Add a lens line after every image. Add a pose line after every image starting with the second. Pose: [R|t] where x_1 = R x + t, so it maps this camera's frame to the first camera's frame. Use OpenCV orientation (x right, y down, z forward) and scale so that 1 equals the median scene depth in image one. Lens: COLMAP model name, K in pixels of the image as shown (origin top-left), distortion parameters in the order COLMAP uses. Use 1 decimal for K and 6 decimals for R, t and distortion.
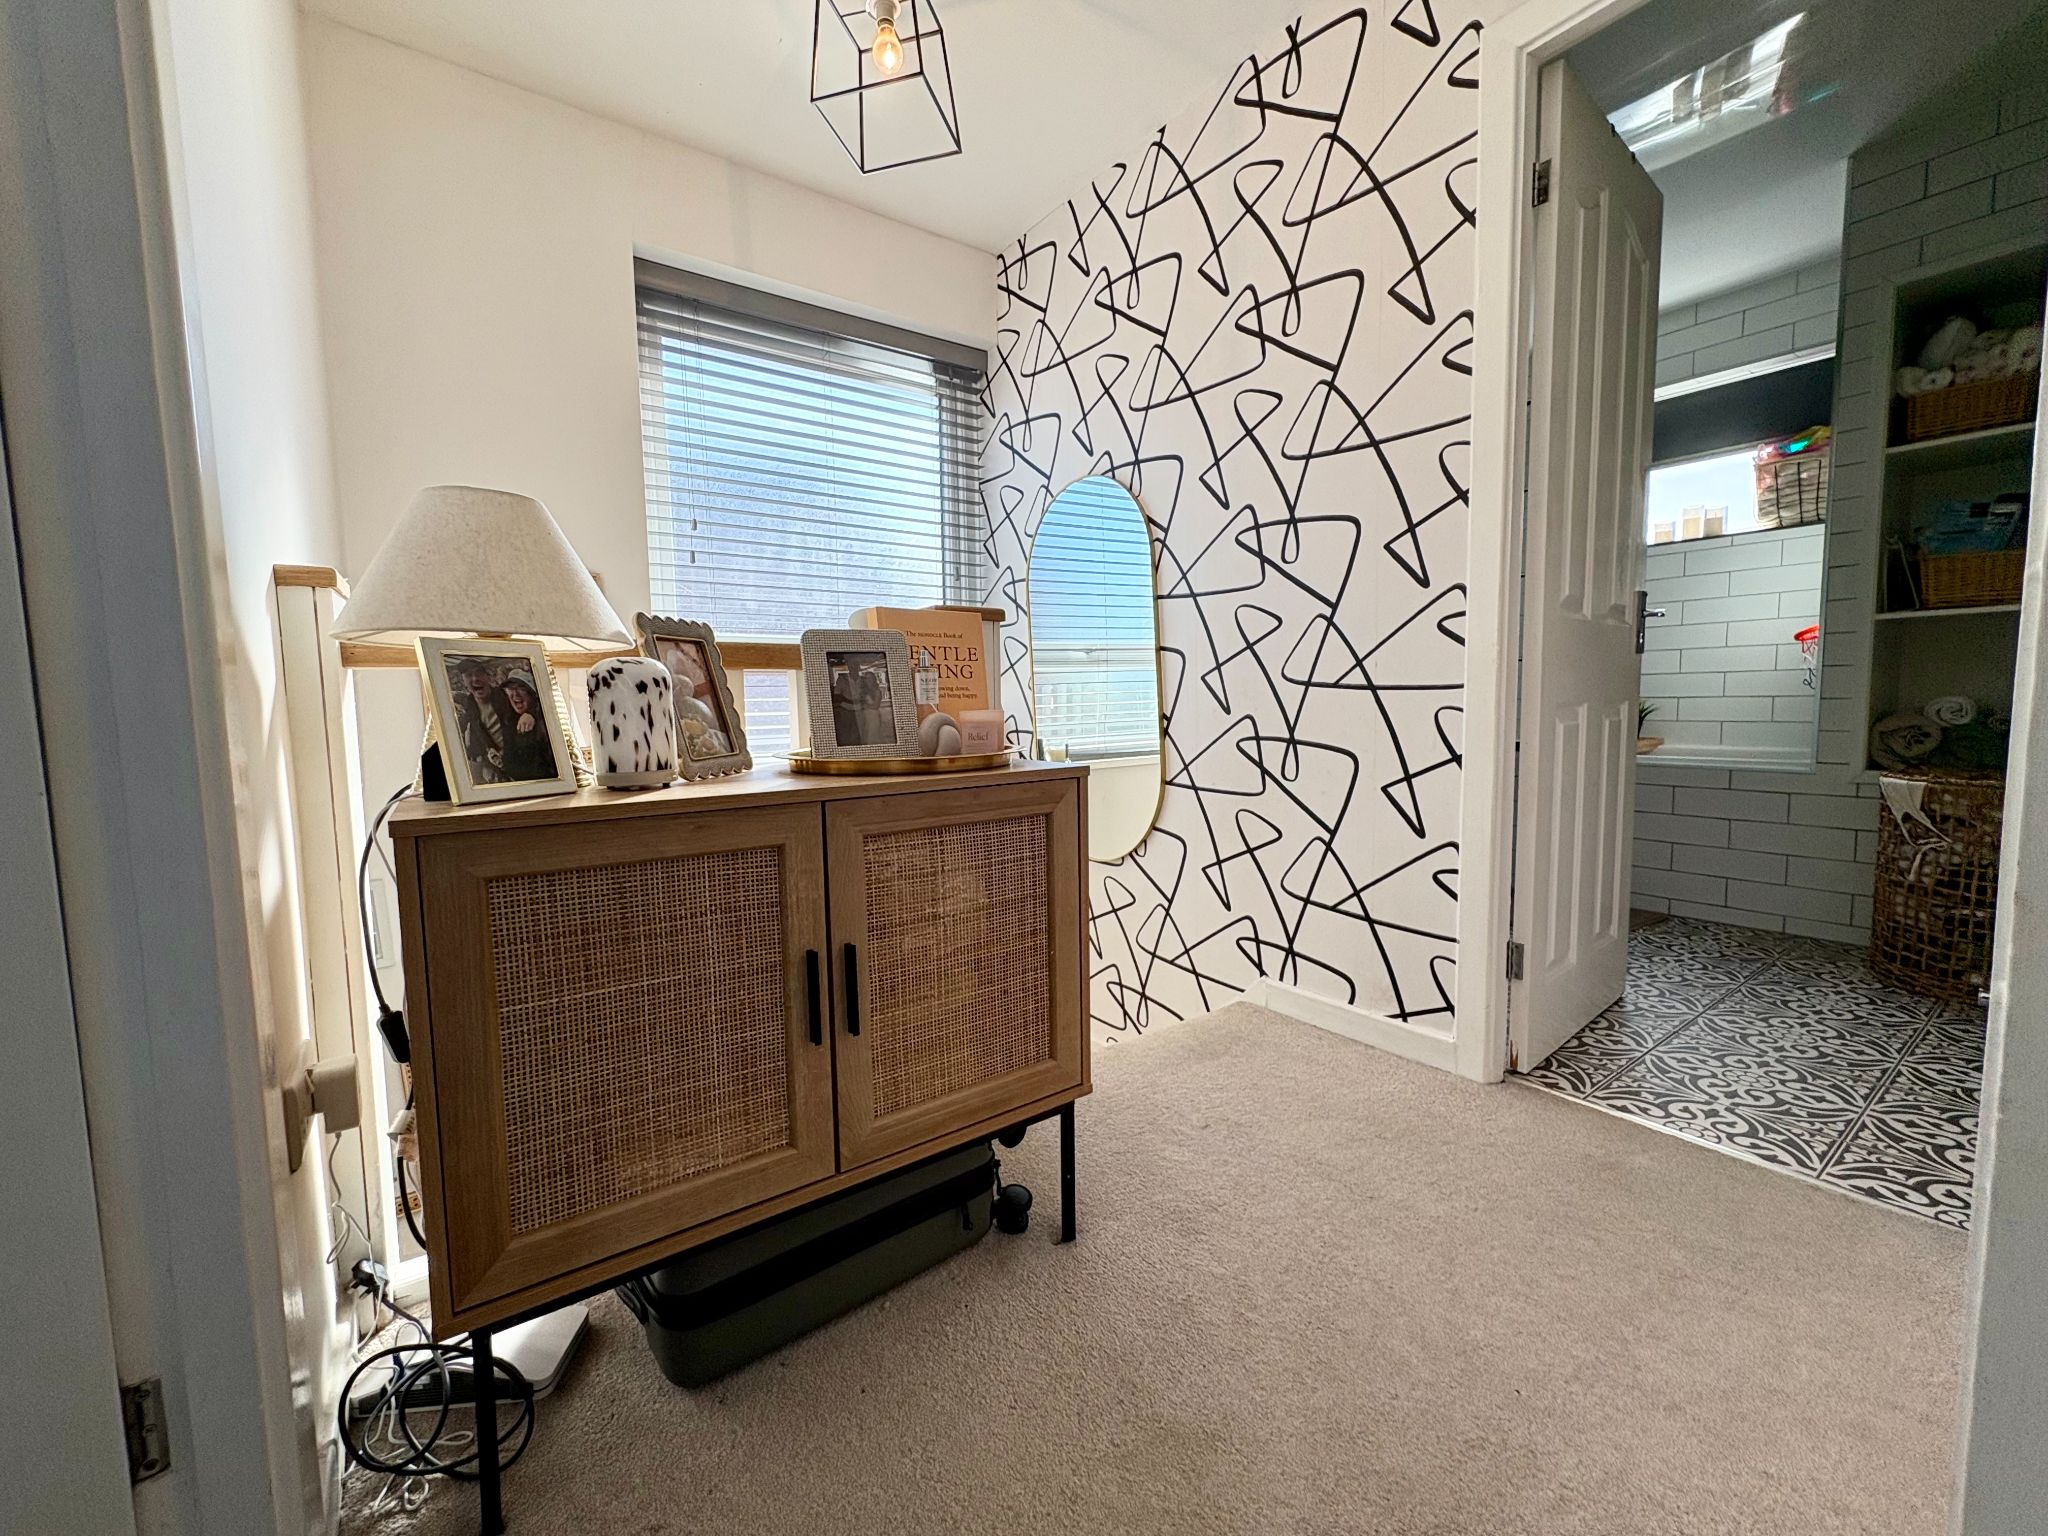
lens RADIAL K [[815.7, 0, 1024.0], [0, 815.7, 768.0], [0, 0, 1]] dist [0.000978, 0.000419]
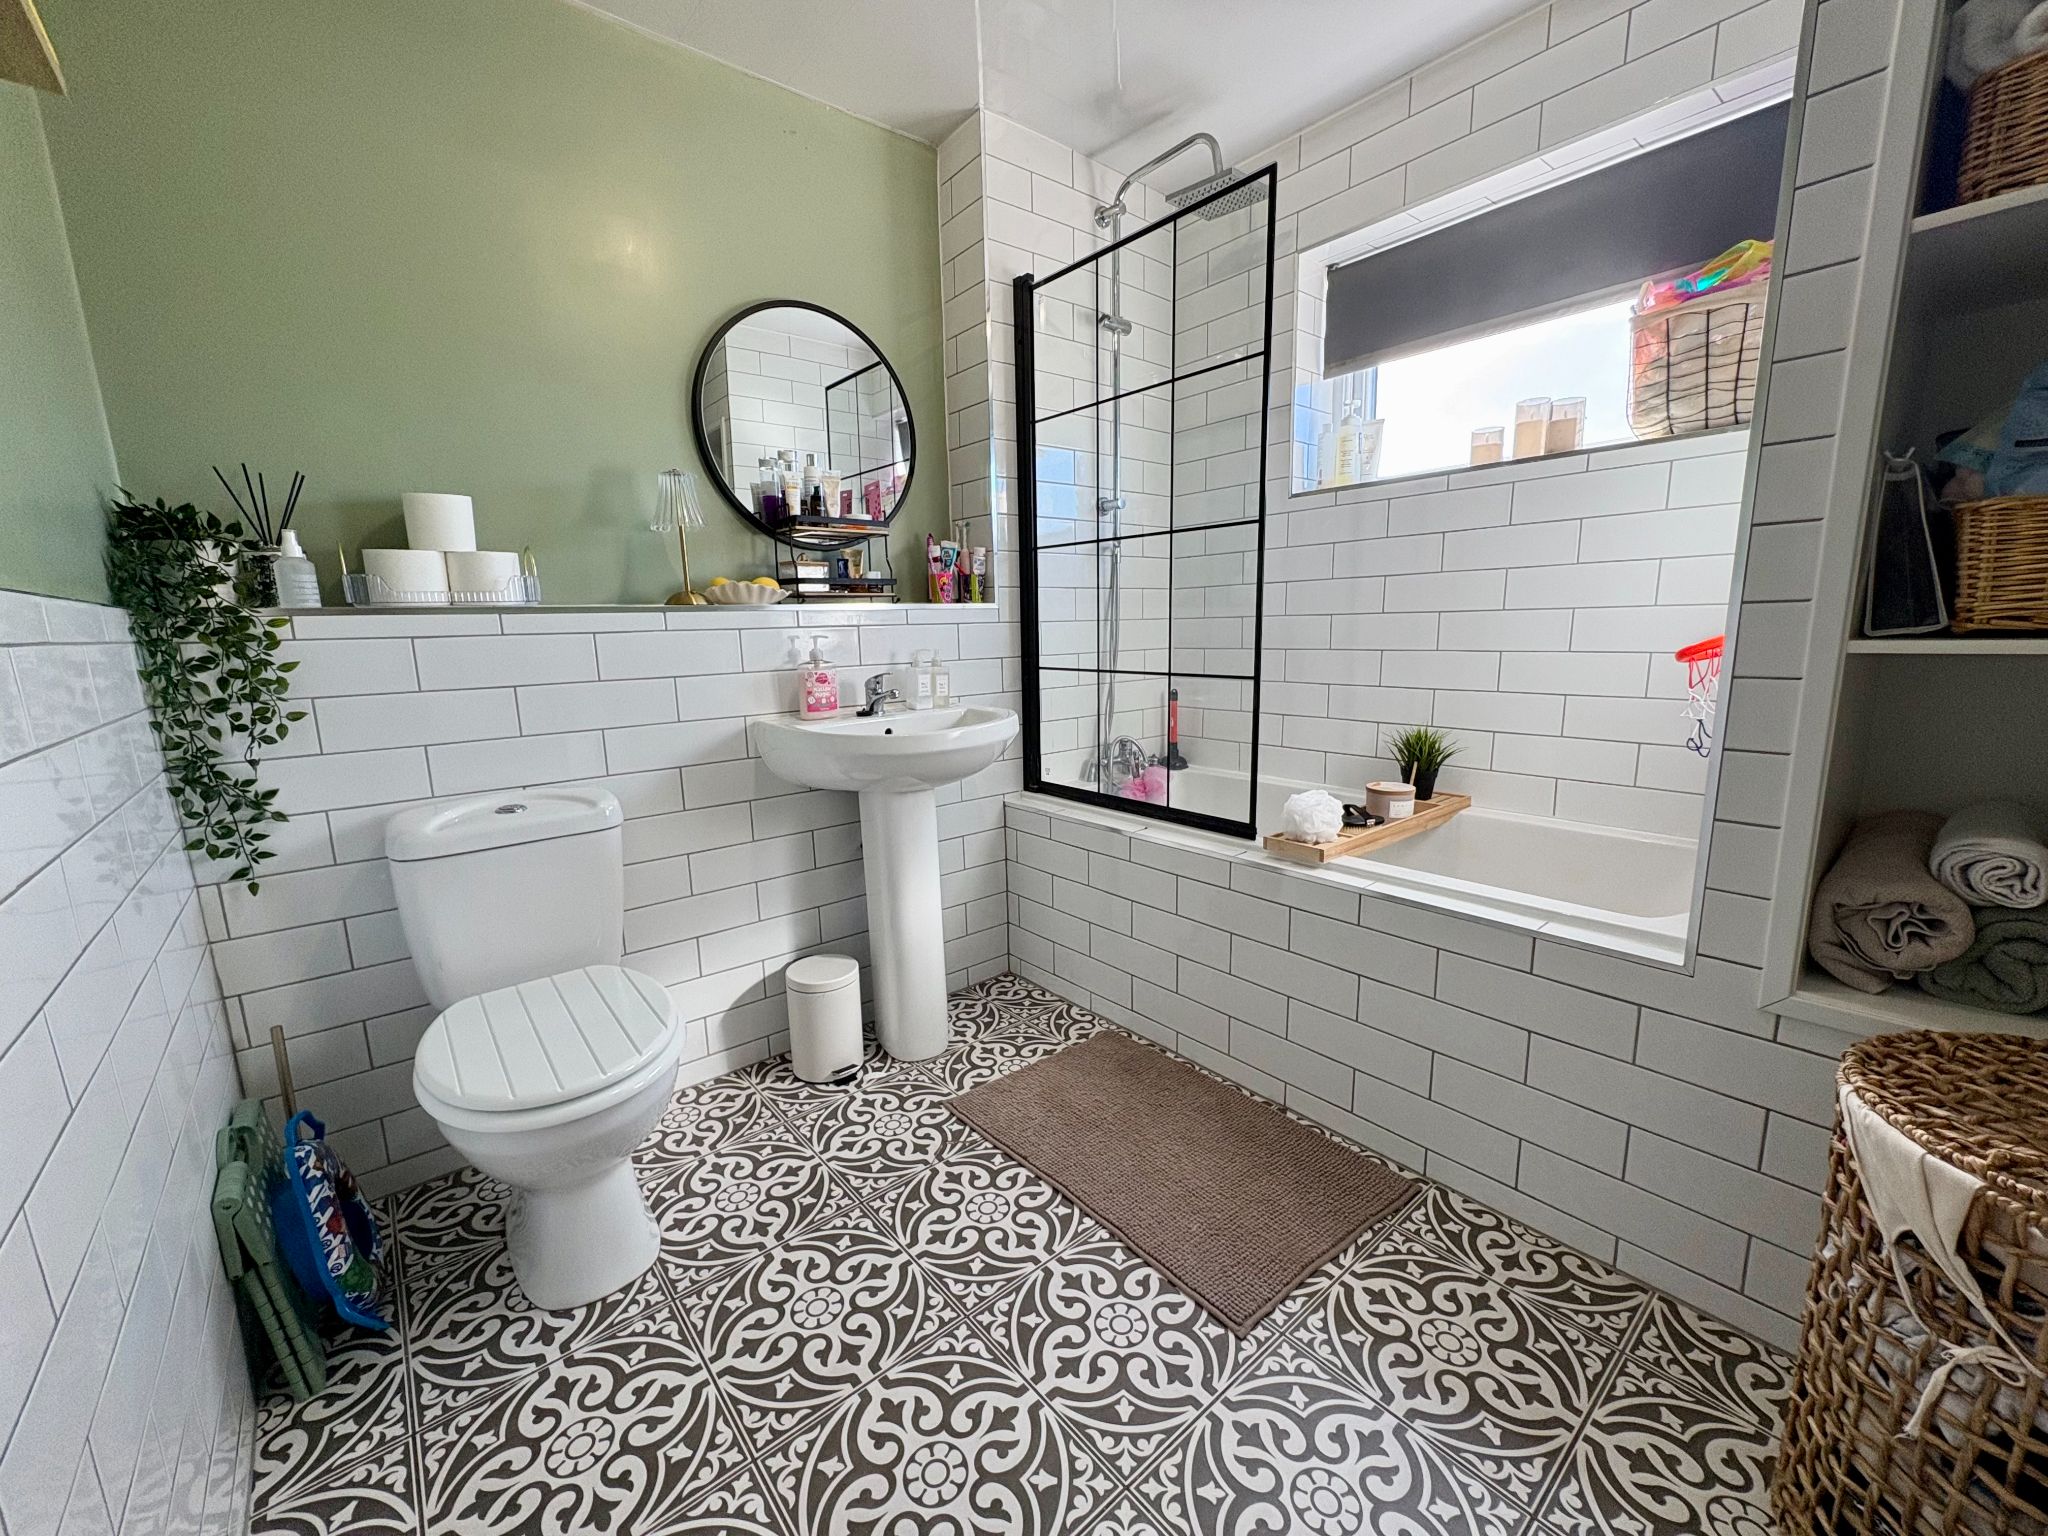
lens RADIAL K [[815.7, 0, 1024.0], [0, 815.7, 768.0], [0, 0, 1]] dist [0.000978, 0.000419]
pose [[0.997604, -0.012228, 0.068096, 0.562300], [0.006170, 0.996059, 0.088474, -0.154865], [-0.068909, -0.087842, 0.993748, 0.577717]]
